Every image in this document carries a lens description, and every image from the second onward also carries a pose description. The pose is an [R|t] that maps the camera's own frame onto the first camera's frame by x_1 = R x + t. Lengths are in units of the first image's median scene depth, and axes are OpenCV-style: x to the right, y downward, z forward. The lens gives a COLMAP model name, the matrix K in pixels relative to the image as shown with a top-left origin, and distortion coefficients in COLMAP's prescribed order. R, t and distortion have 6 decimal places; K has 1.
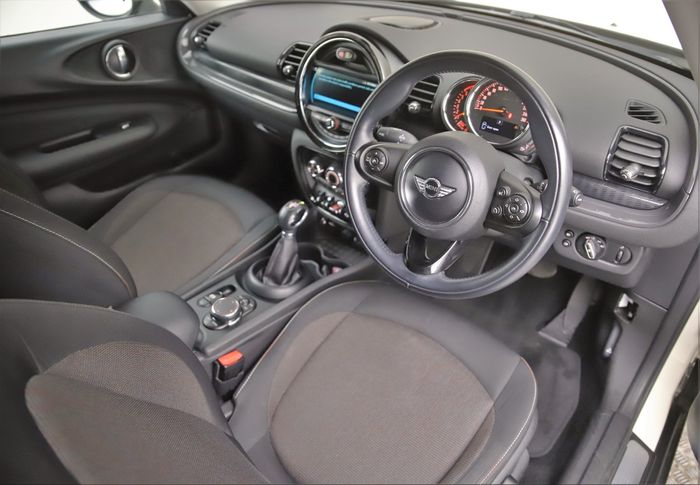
lens RADIAL K [[605.7, 0, 350.0], [0, 605.7, 242.5], [0, 0, 1]] dist [-0.005738, -0.000579]
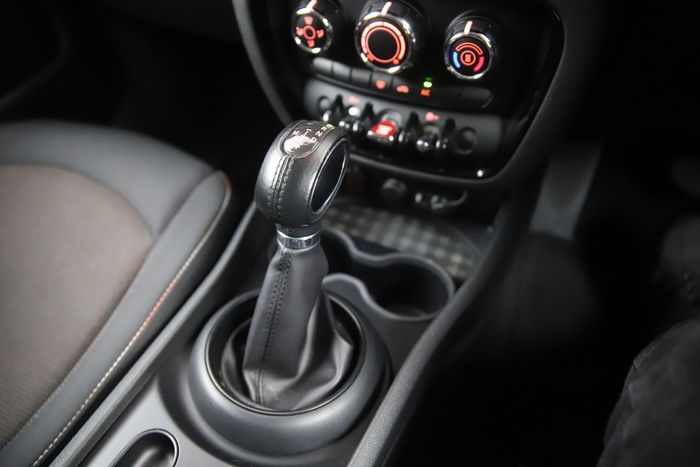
lens RADIAL K [[460.8, 0, 350.0], [0, 460.8, 233.5], [0, 0, 1]] dist [-0.106222, 0.000092]
pose [[0.955988, -0.211116, 0.203757, -0.114818], [0.176938, 0.968787, 0.173621, -0.048204], [-0.234051, -0.129927, 0.963503, 0.714764]]
